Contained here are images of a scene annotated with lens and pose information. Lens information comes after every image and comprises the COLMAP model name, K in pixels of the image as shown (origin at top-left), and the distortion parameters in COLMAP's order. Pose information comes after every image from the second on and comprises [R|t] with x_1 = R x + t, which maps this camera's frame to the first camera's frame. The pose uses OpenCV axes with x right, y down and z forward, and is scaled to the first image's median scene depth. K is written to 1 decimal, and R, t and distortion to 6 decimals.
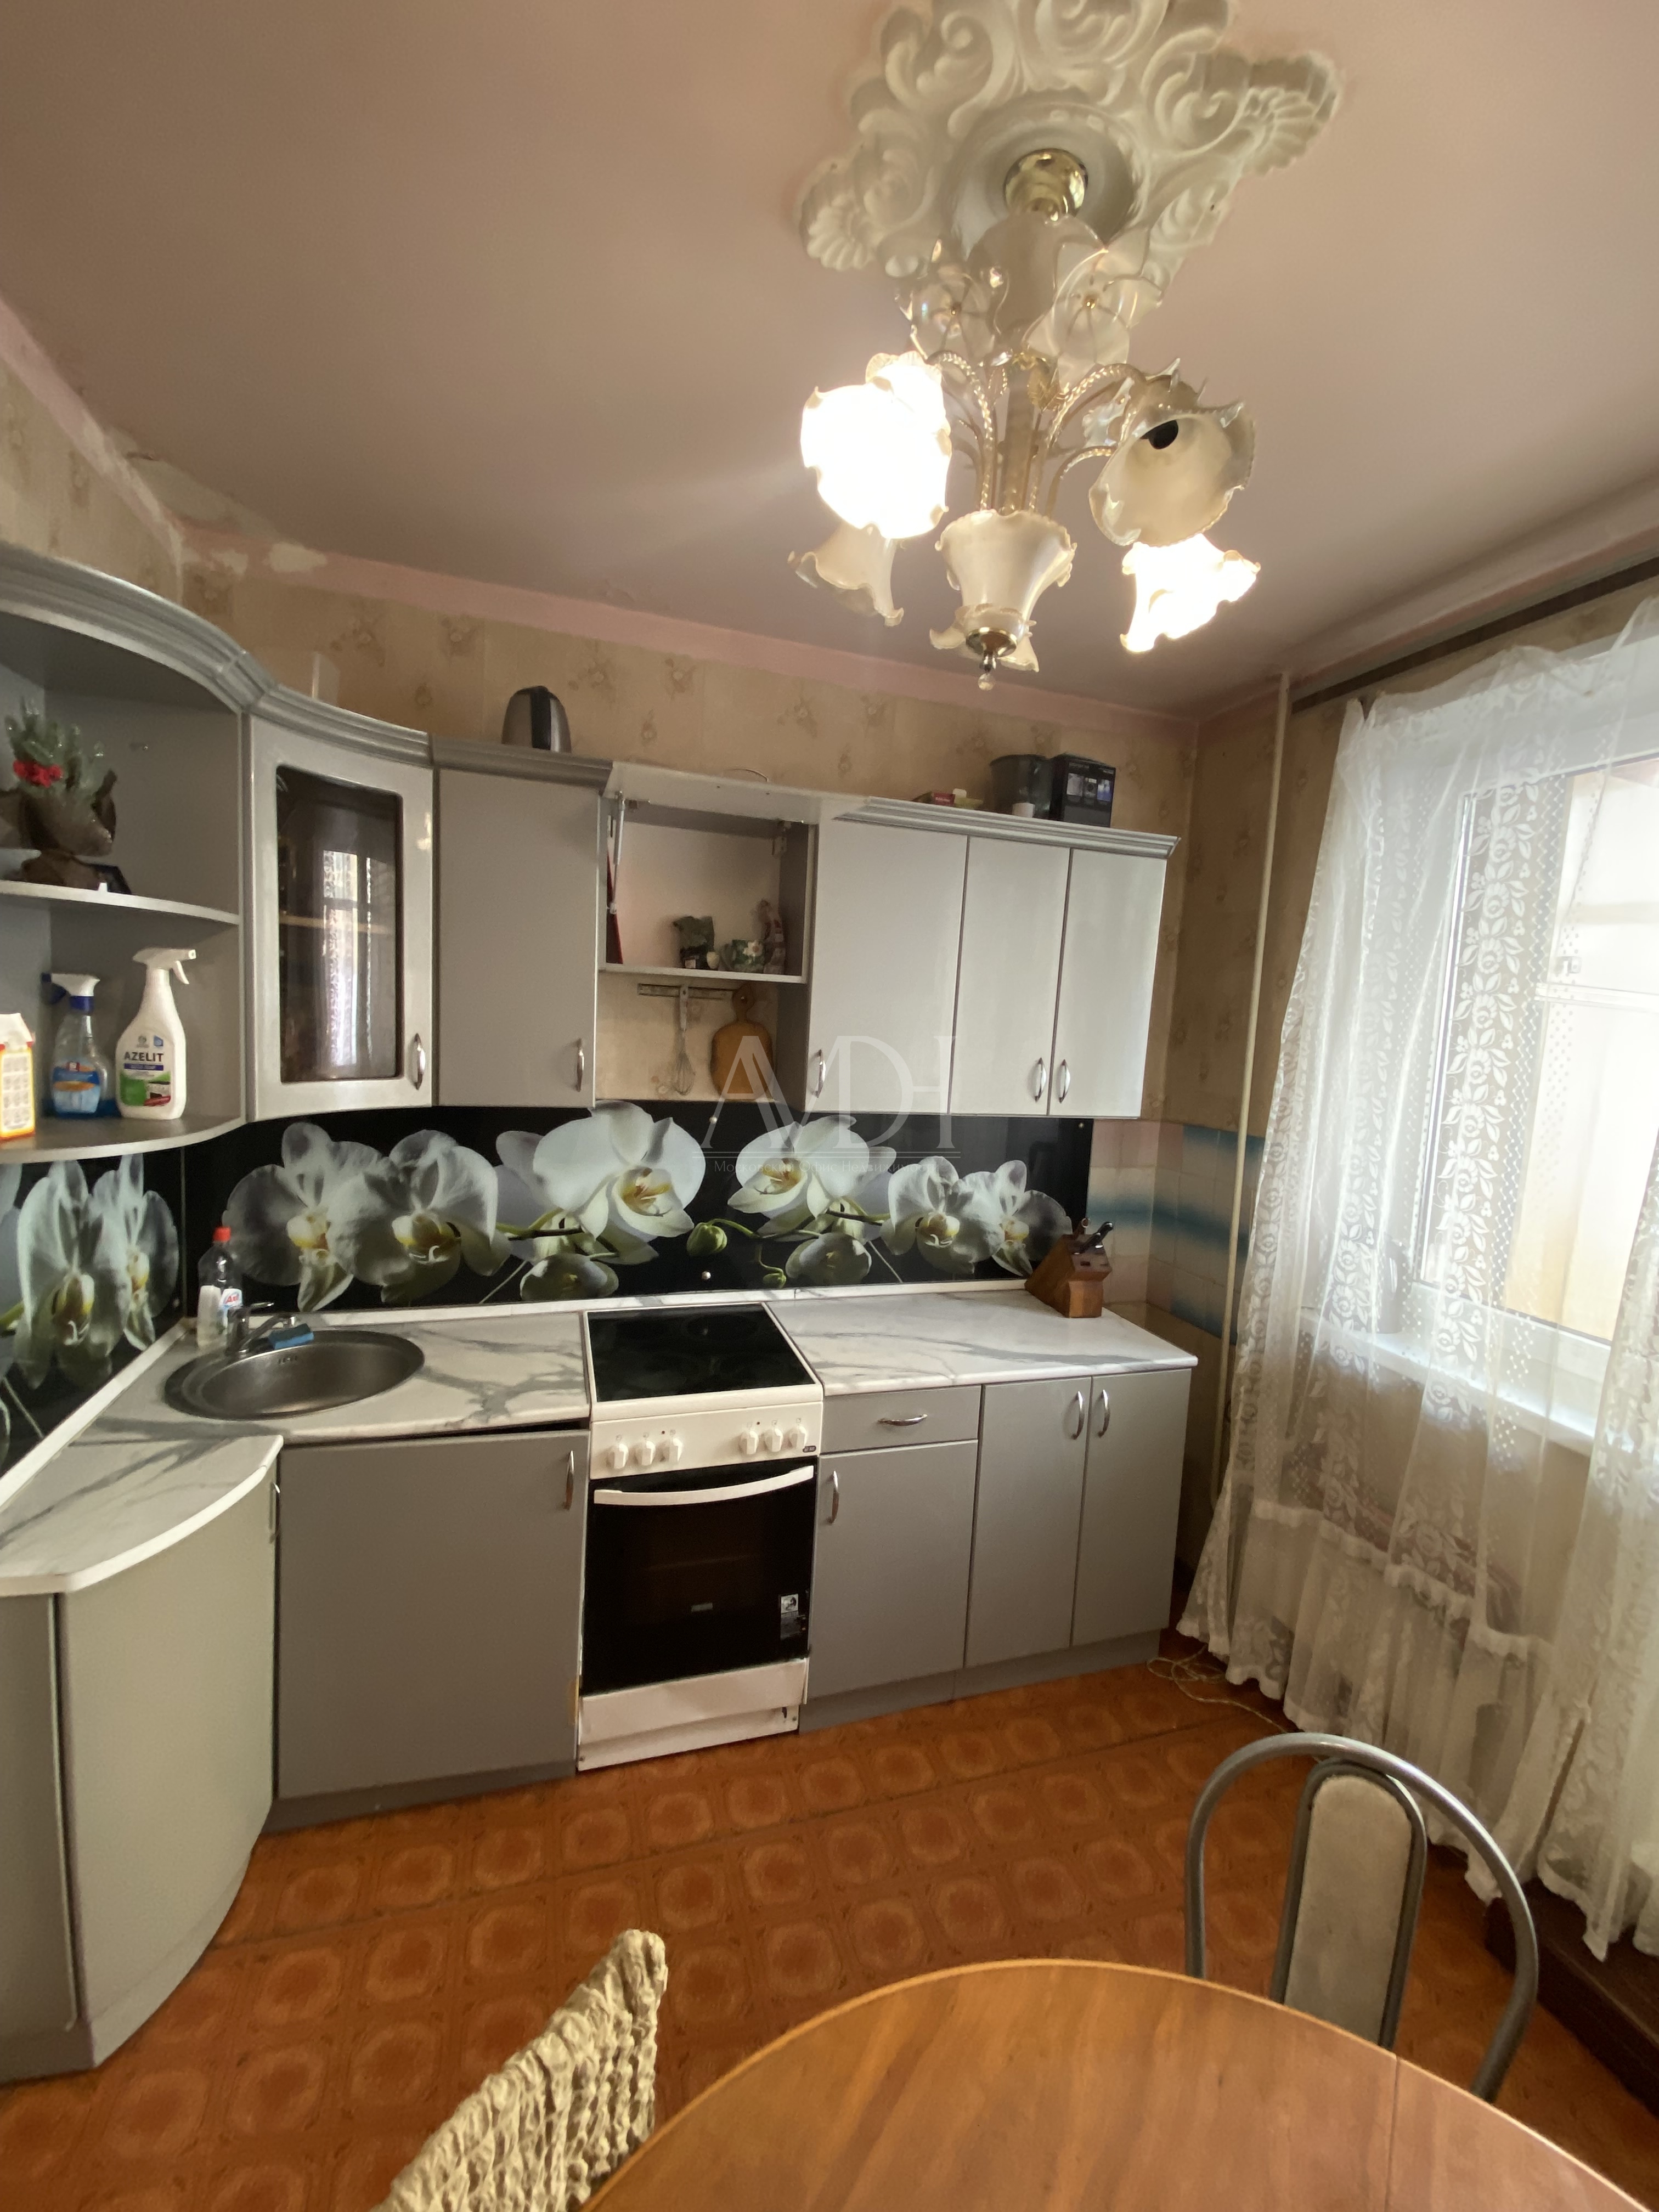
lens RADIAL K [[883.3, 0, 834.8], [0, 883.3, 1100.6], [0, 0, 1]] dist [0.014129, -0.017333]
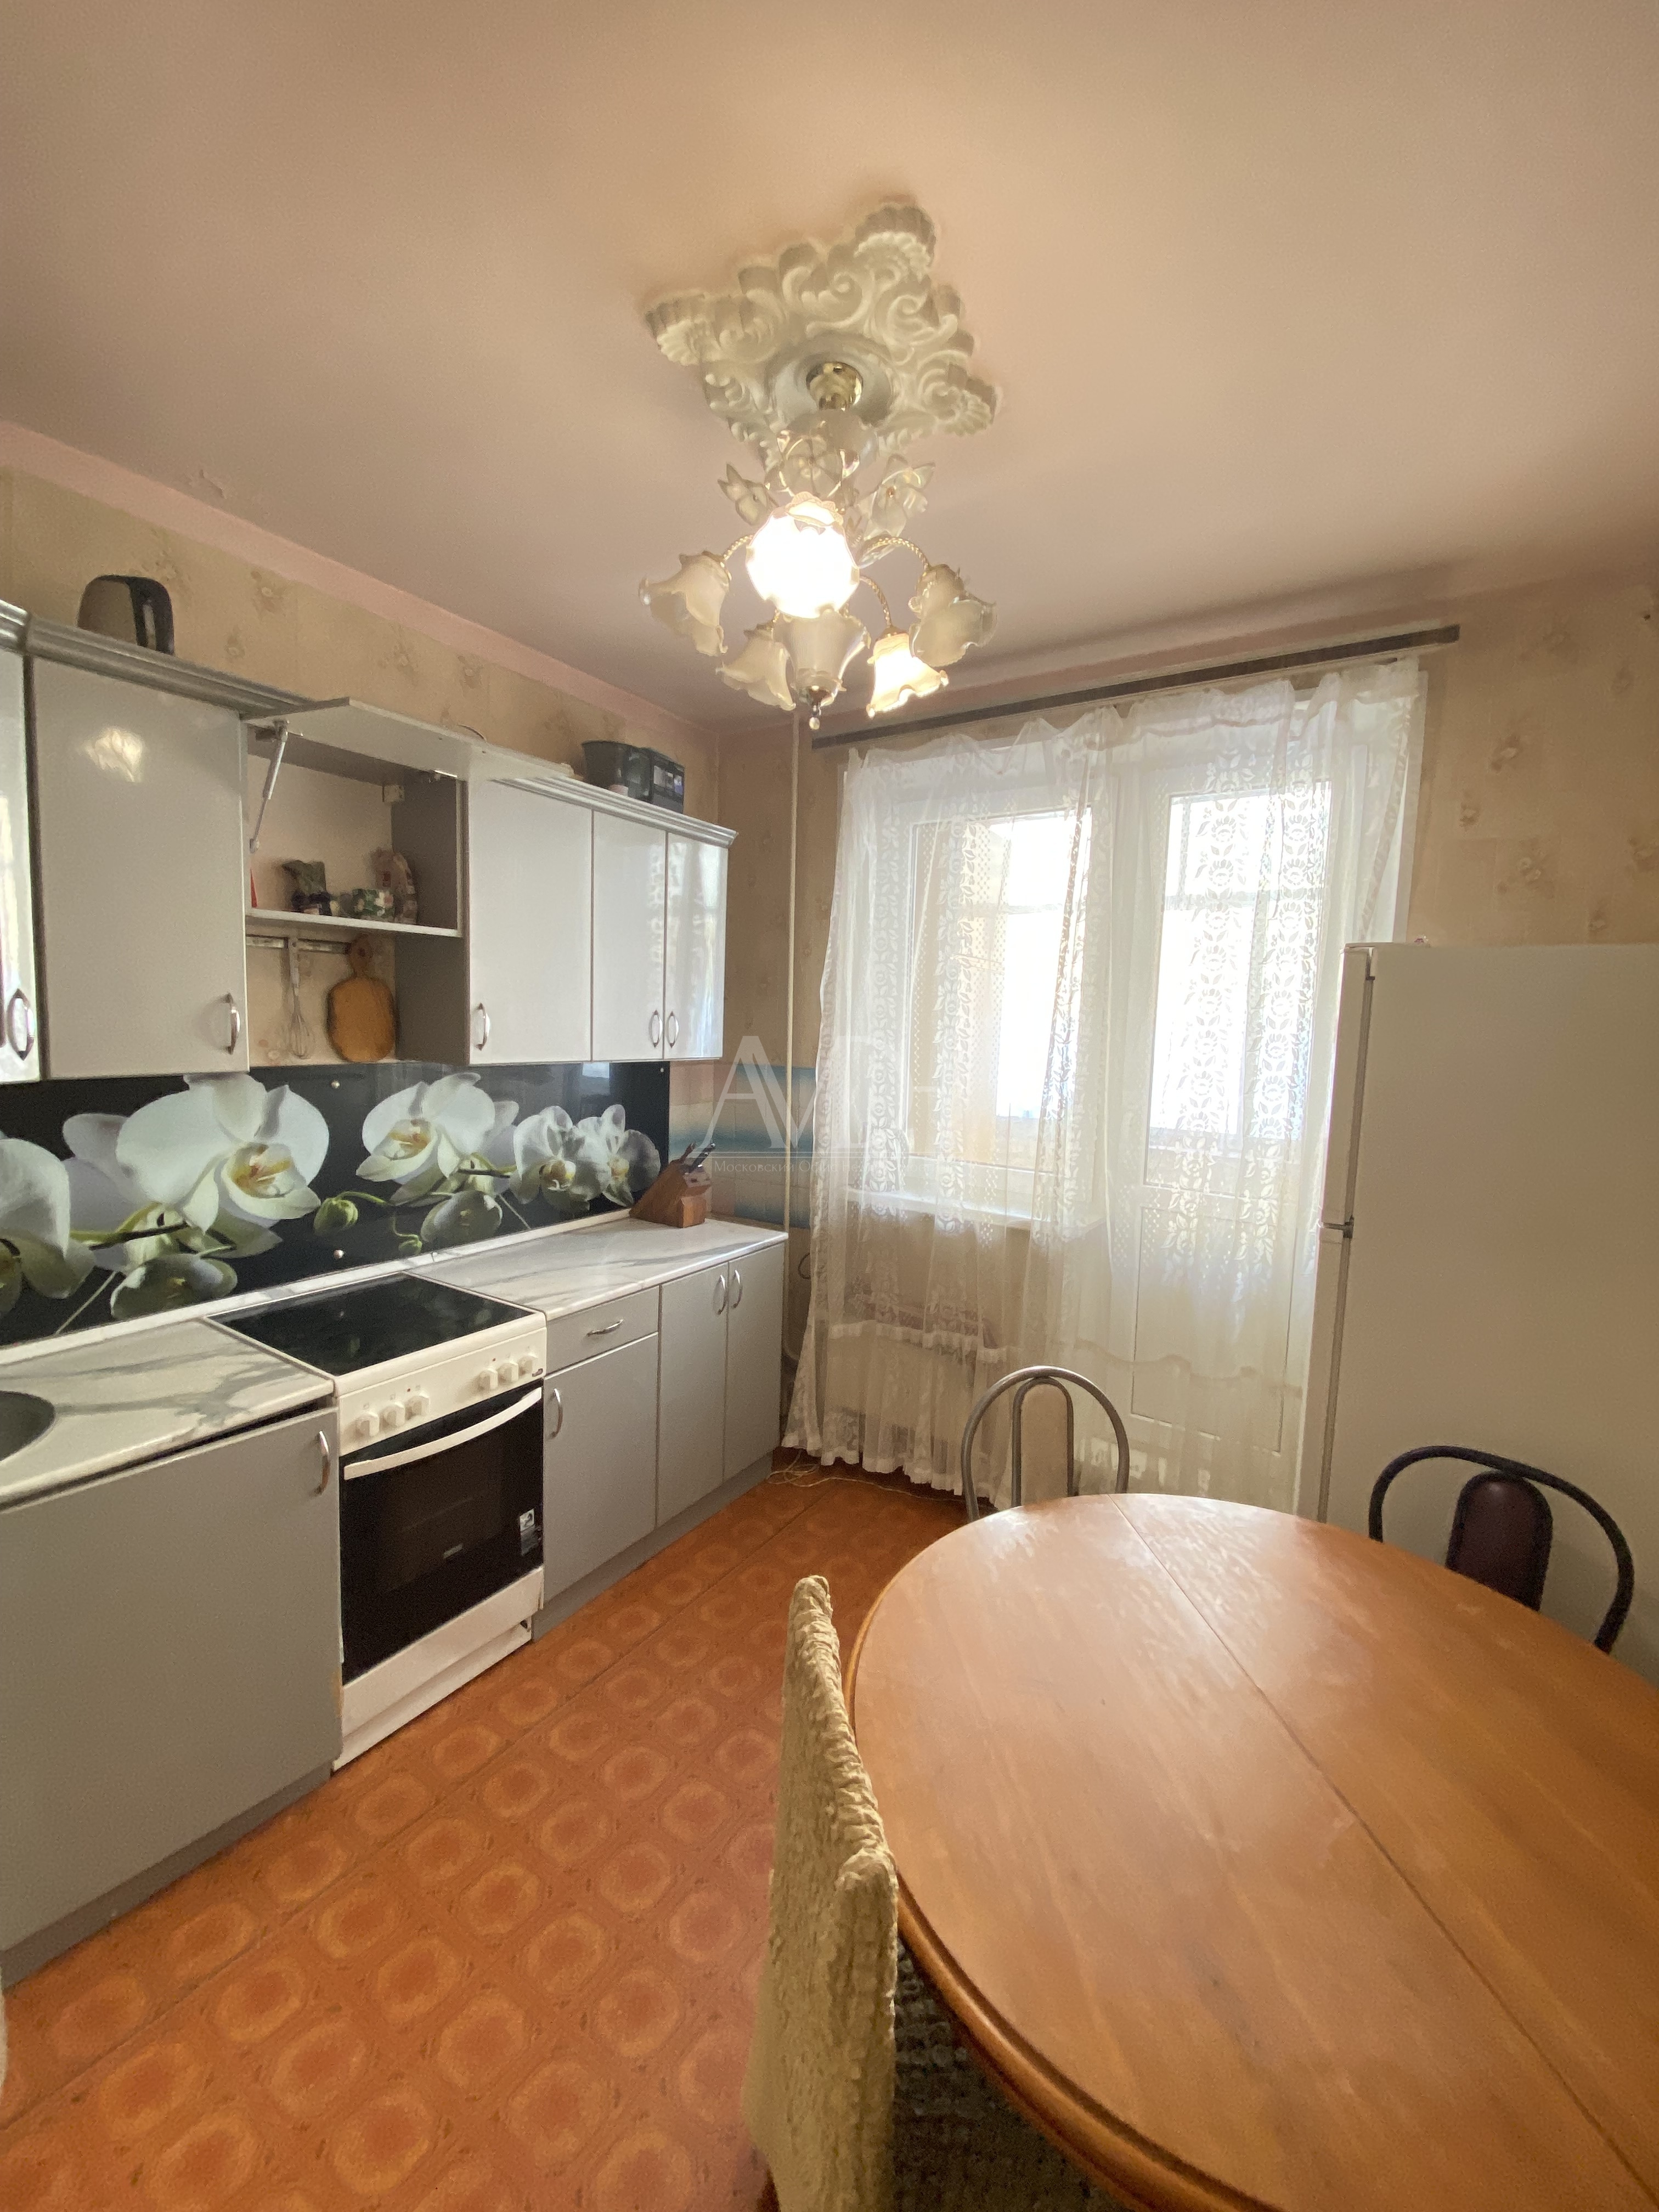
lens RADIAL K [[883.3, 0, 833.1], [0, 883.3, 1101.9], [0, 0, 1]] dist [0.014129, -0.017333]
pose [[0.770973, -0.089671, 0.630523, -0.380810], [0.070920, 0.995969, 0.054926, 0.029857], [-0.632906, 0.002371, 0.774225, -0.063022]]
